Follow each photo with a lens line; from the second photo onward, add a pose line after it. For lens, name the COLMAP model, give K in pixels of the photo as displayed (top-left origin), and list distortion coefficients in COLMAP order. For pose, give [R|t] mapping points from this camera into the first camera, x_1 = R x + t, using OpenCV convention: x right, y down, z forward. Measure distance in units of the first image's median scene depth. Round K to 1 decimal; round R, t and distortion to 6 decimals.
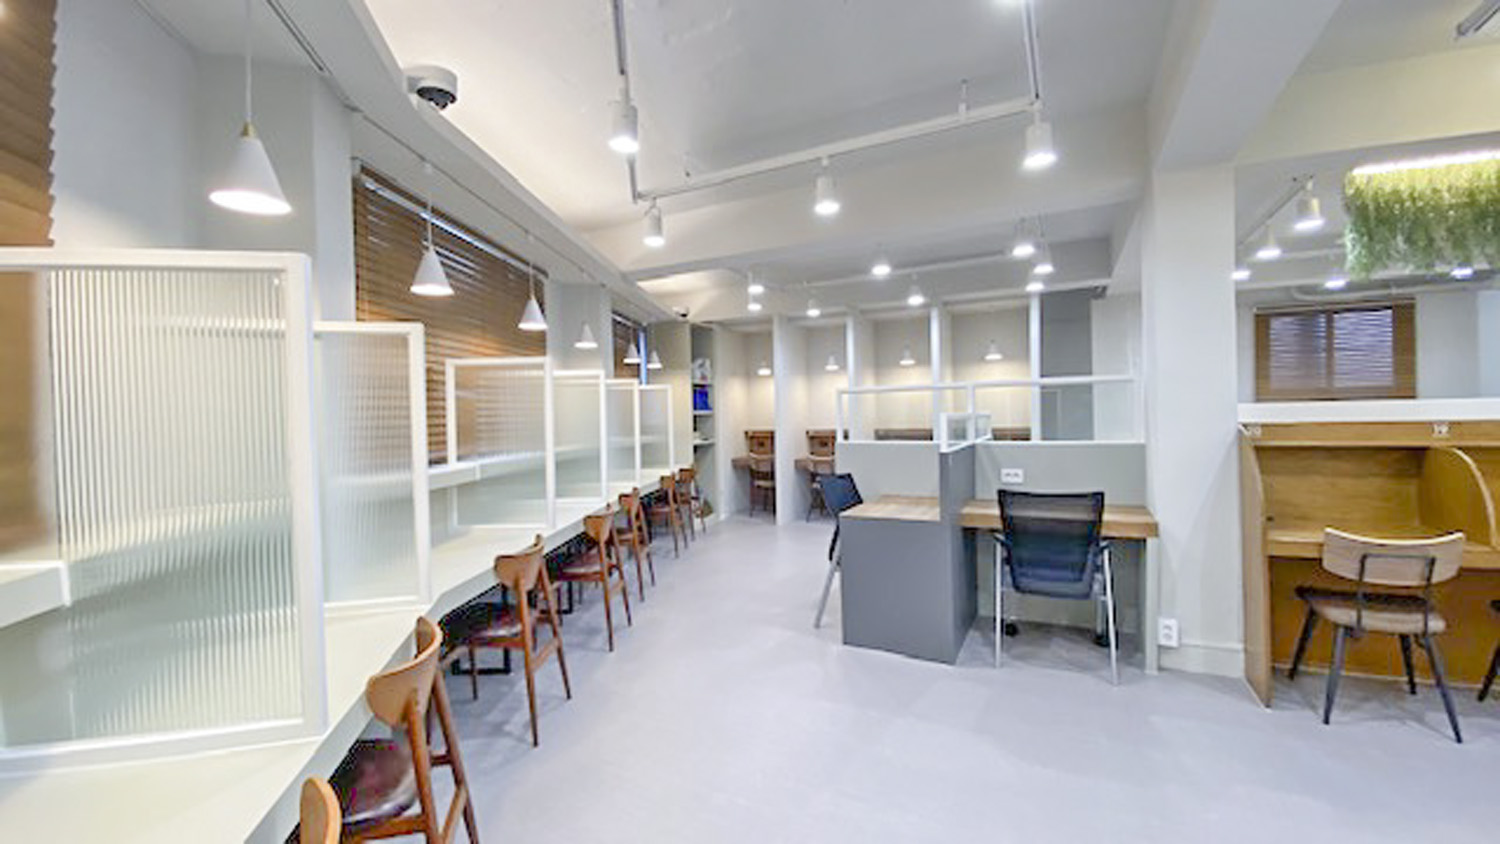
lens RADIAL K [[620.6, 0, 749.3], [0, 620.6, 421.7], [0, 0, 1]] dist [-0.007442, -0.002822]
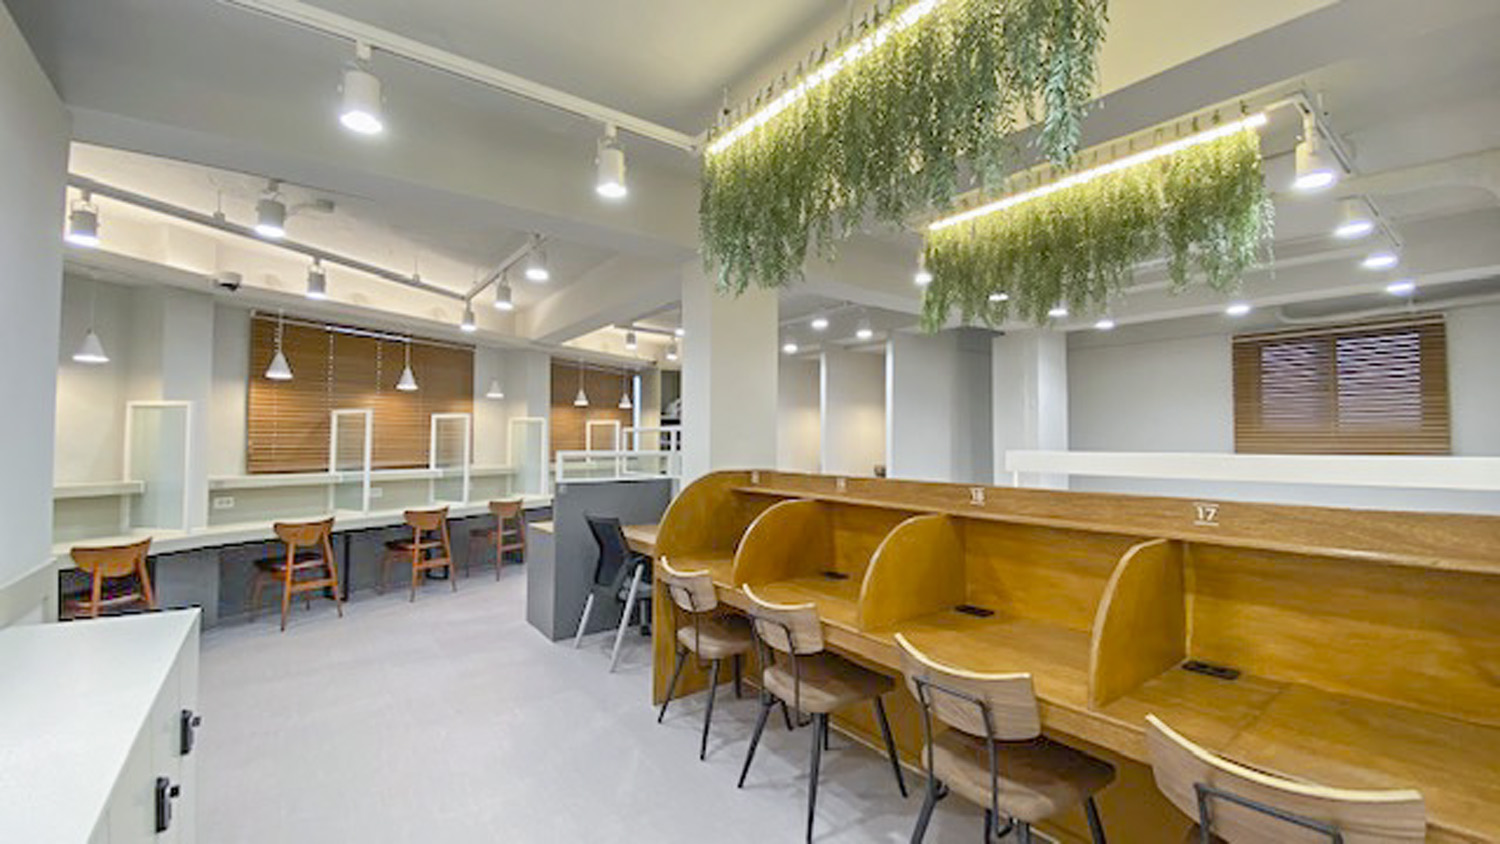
lens RADIAL K [[620.6, 0, 745.1], [0, 620.6, 421.8], [0, 0, 1]] dist [-0.007442, -0.002822]
pose [[0.895862, 0.014966, -0.444081, 1.188252], [-0.032606, 0.998952, -0.032111, -0.045050], [0.443135, 0.043247, 0.895411, -0.027725]]
